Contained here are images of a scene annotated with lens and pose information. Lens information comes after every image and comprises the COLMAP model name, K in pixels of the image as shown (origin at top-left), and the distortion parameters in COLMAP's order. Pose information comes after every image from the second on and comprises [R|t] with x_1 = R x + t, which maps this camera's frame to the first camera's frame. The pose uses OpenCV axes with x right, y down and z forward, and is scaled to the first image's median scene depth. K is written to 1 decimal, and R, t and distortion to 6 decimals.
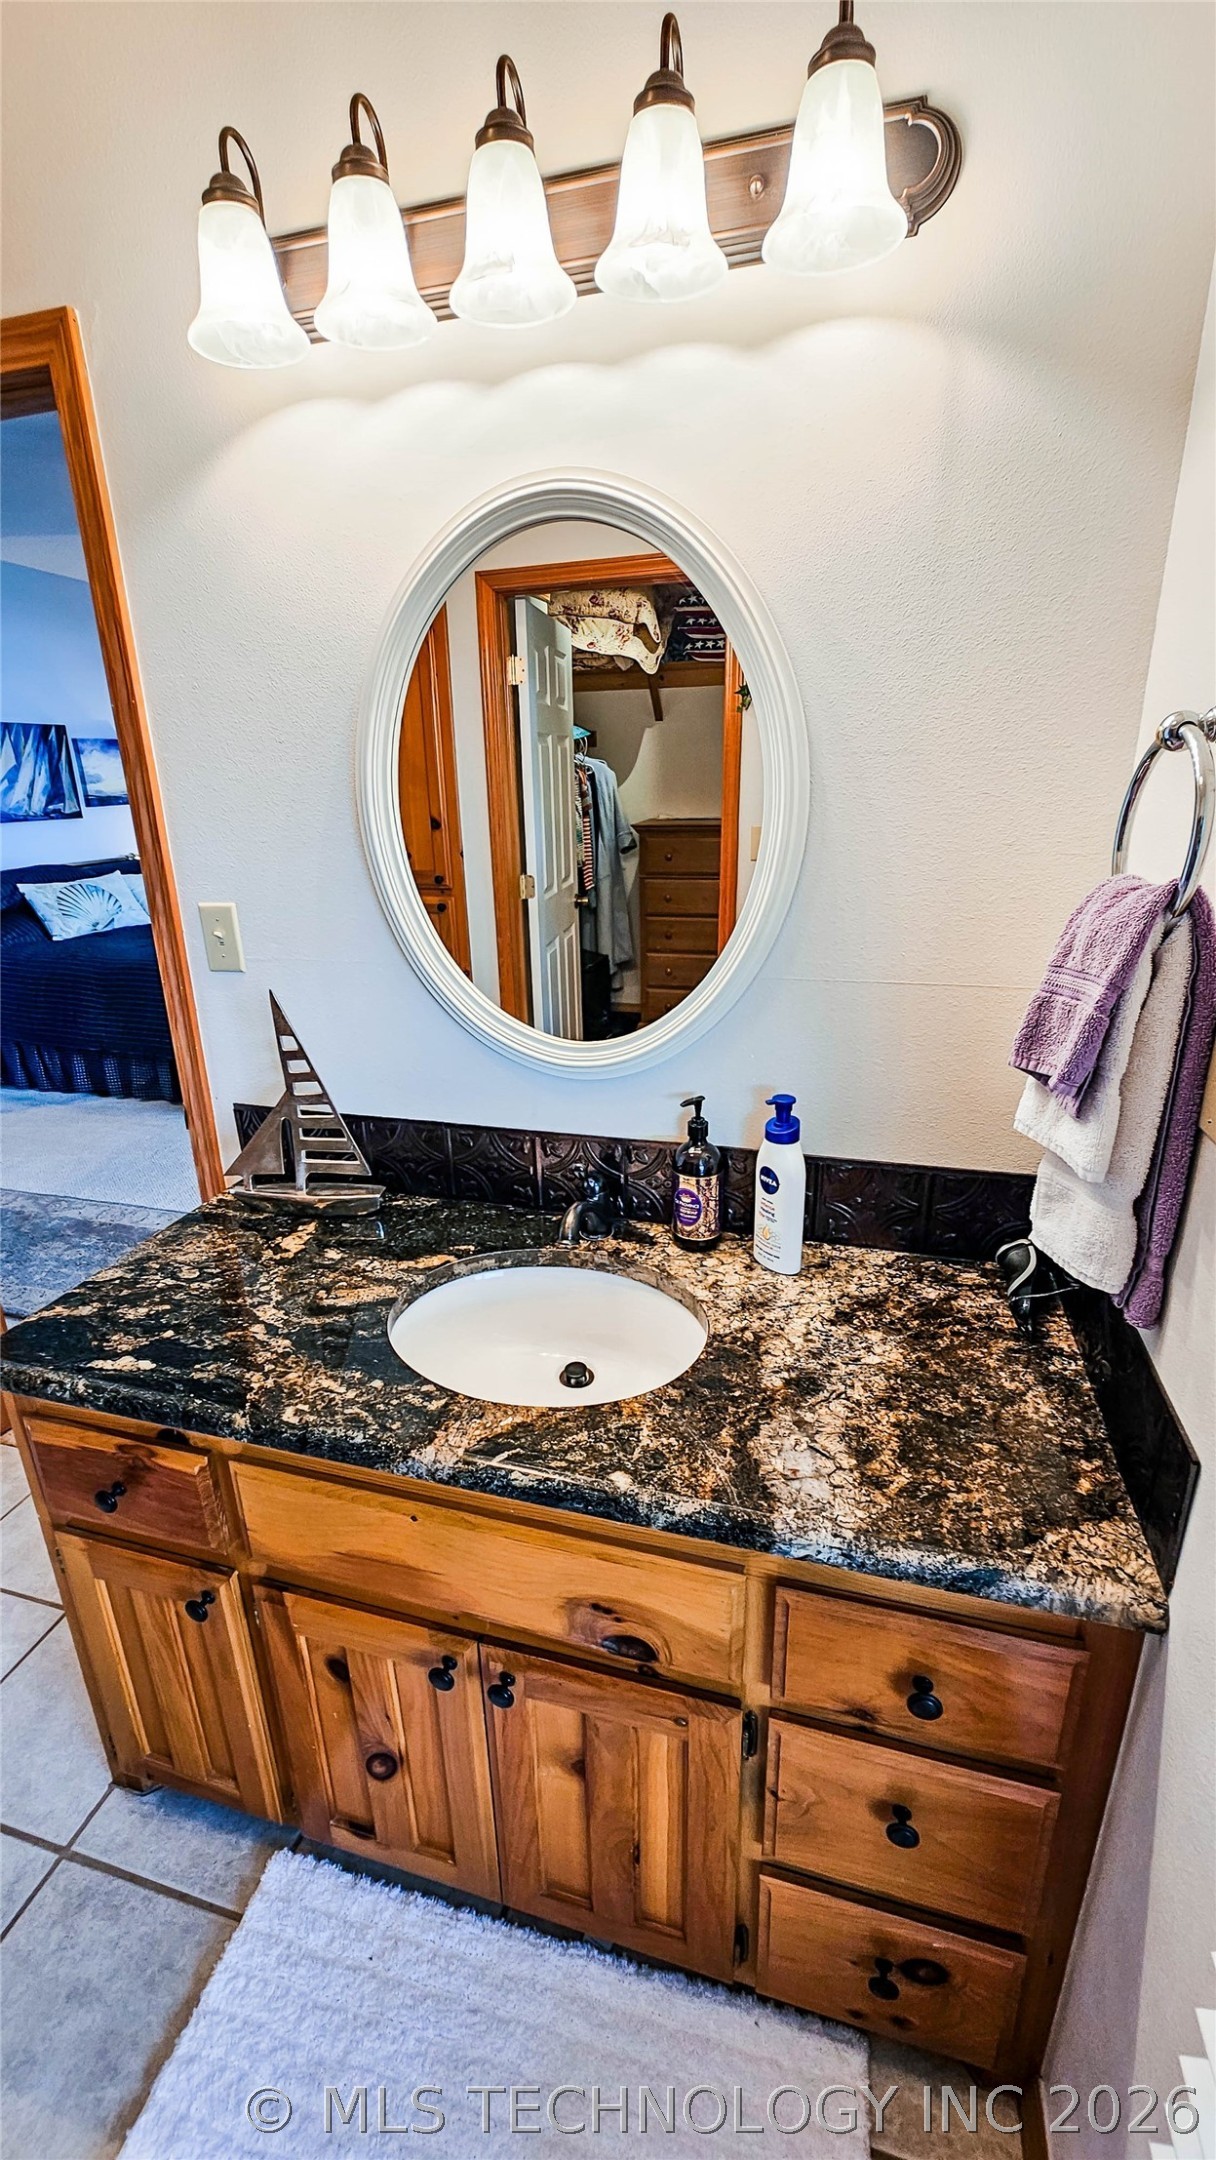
lens RADIAL K [[885.7, 0, 600.5], [0, 885.7, 1077.2], [0, 0, 1]] dist [-0.001269, -0.000198]
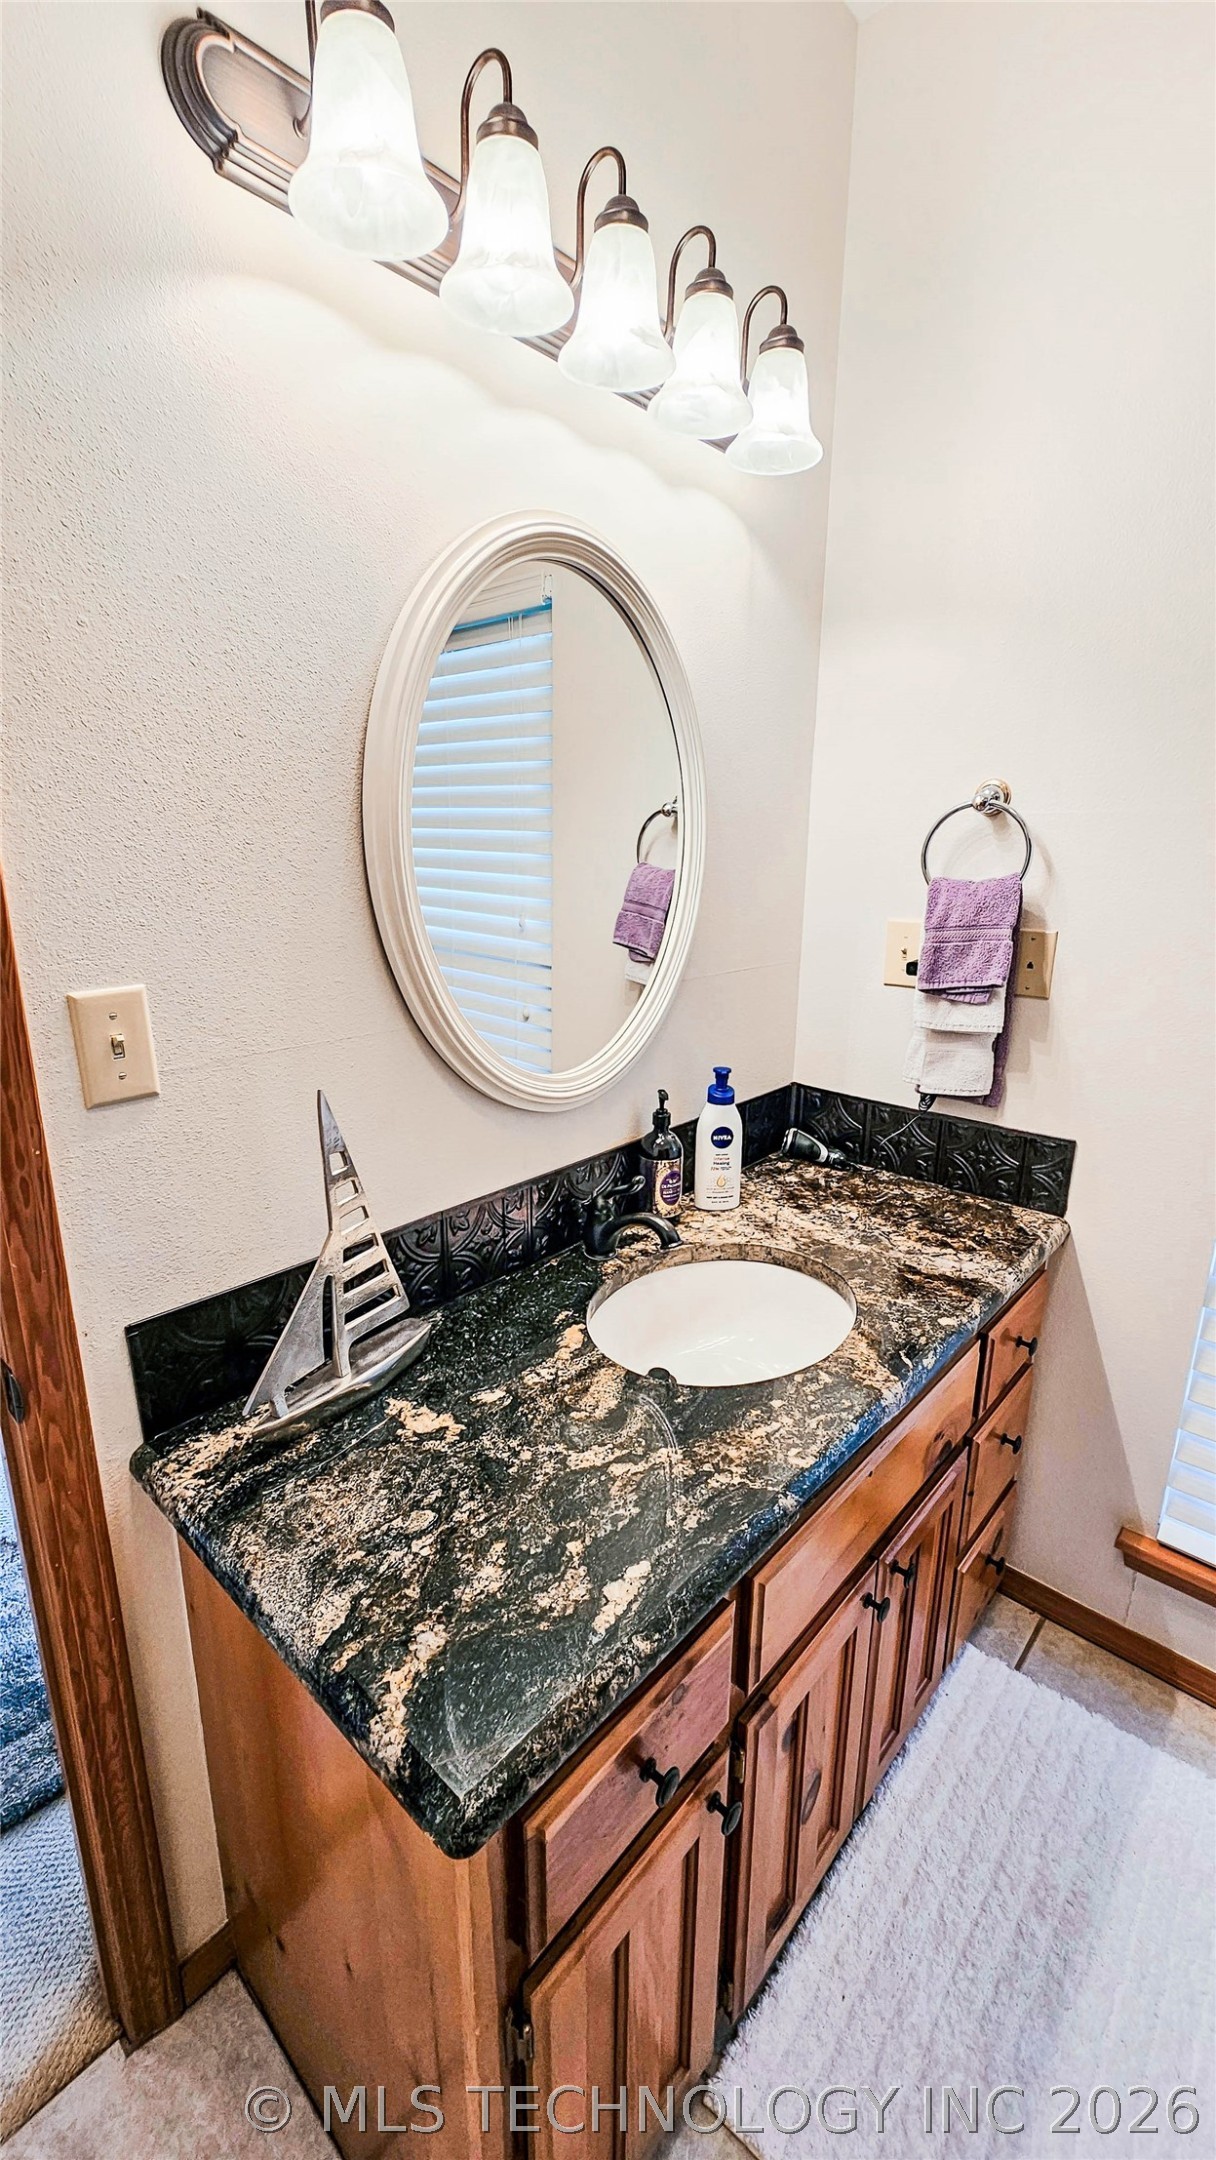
lens RADIAL K [[878.1, 0, 596.6], [0, 878.1, 1081.0], [0, 0, 1]] dist [-0.000026, -0.000558]
pose [[0.449267, -0.208740, 0.868670, -0.969749], [0.273782, 0.957708, 0.088538, -0.120768], [-0.850413, 0.198048, 0.487416, 0.541105]]
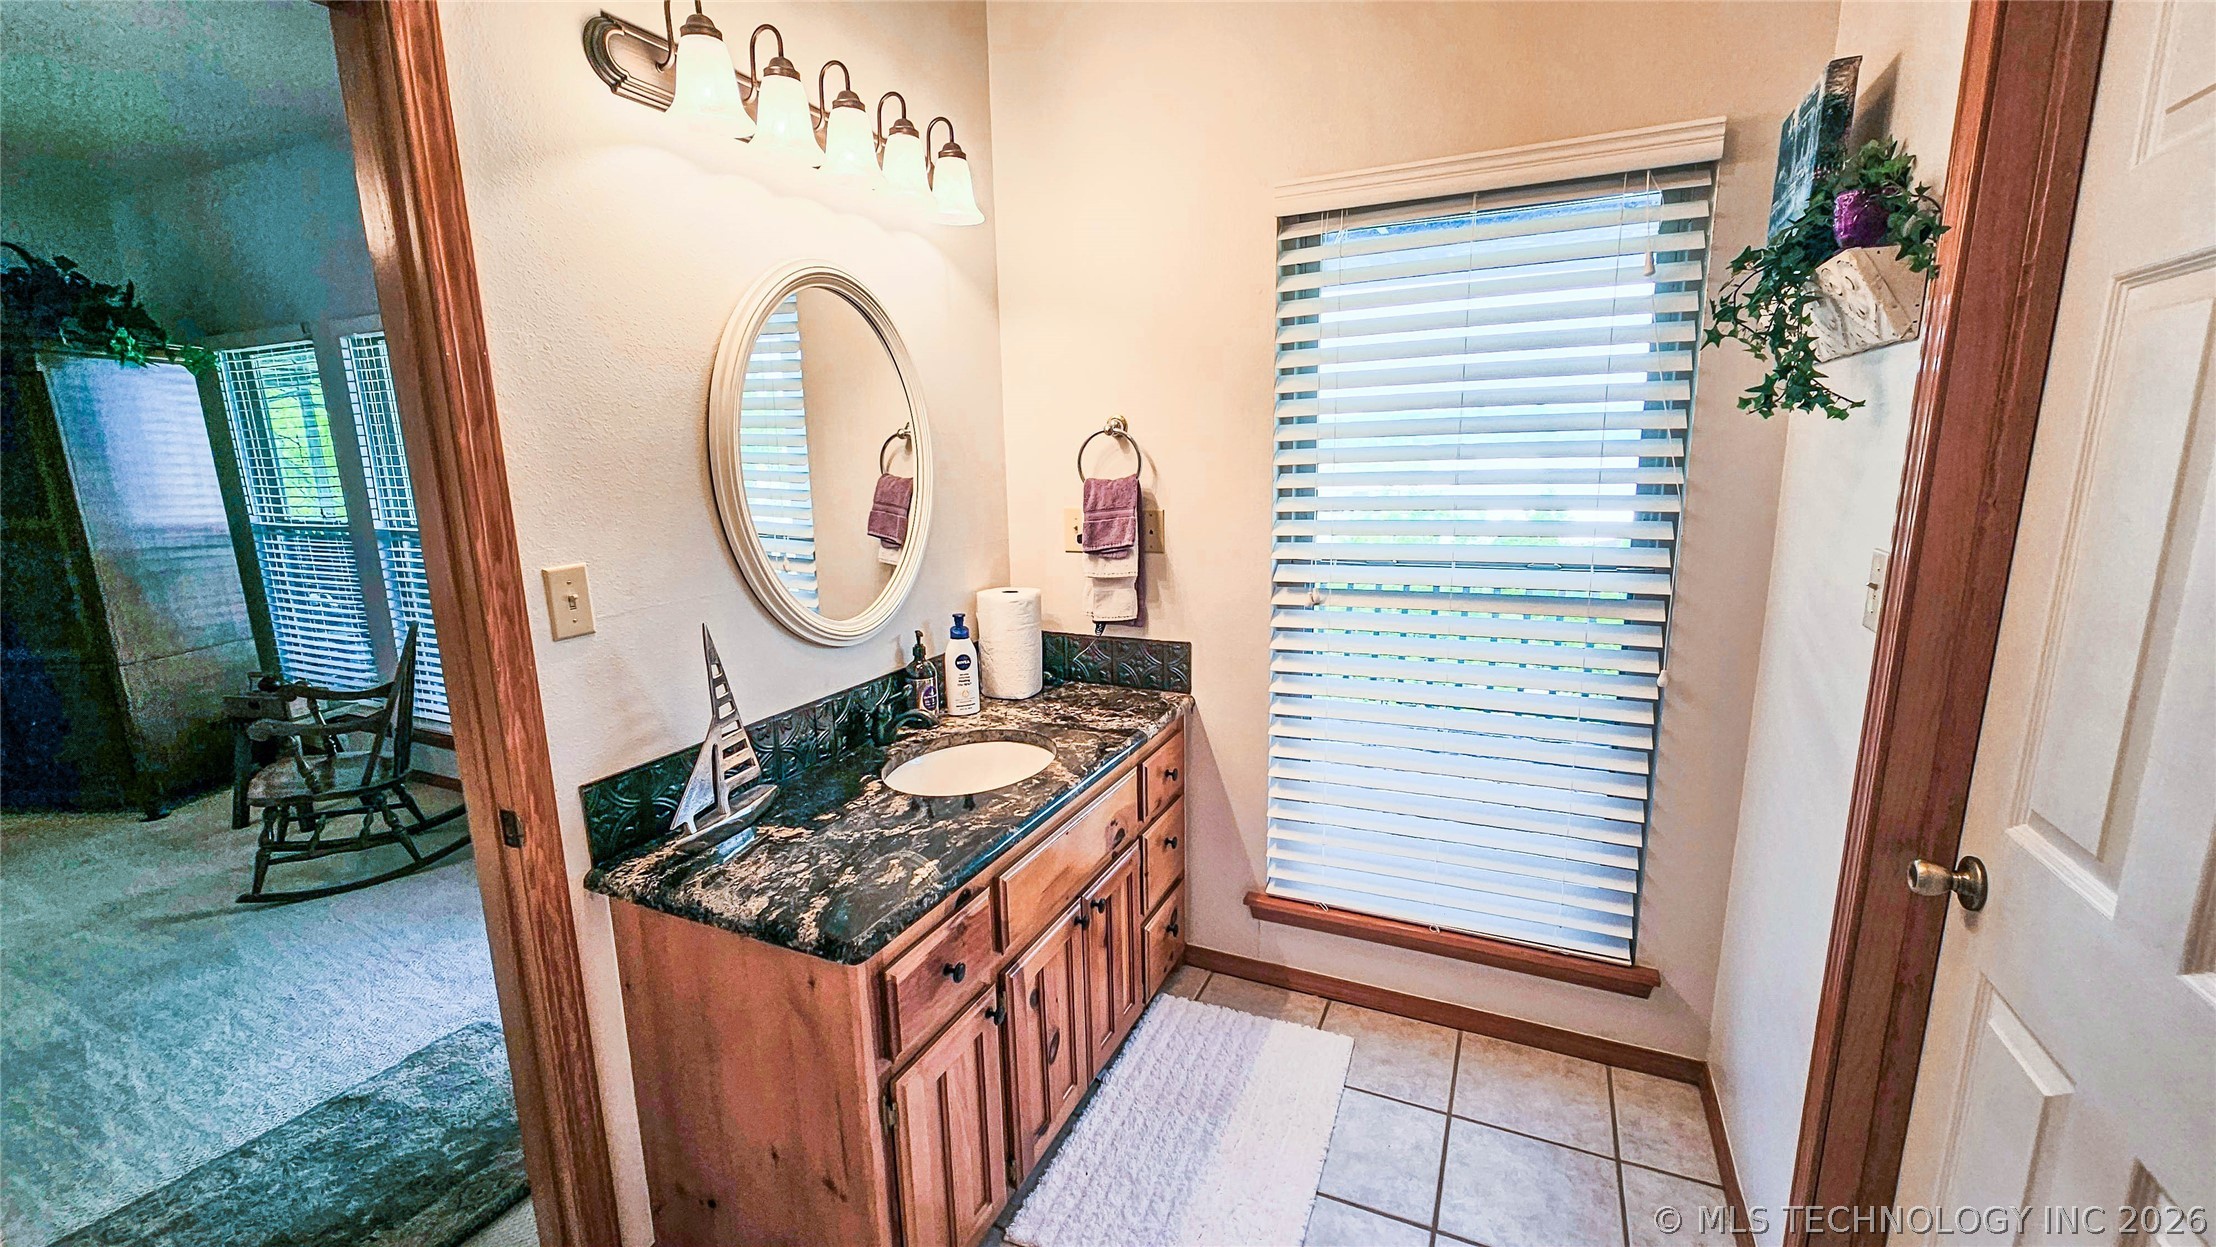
lens RADIAL K [[900.9, 0, 1107.7], [0, 900.9, 632.3], [0, 0, 1]] dist [-0.000026, -0.000558]
pose [[0.157148, -0.182138, 0.970634, -1.549262], [0.331532, 0.935539, 0.121877, -0.066522], [-0.930264, 0.302644, 0.207403, 0.339277]]
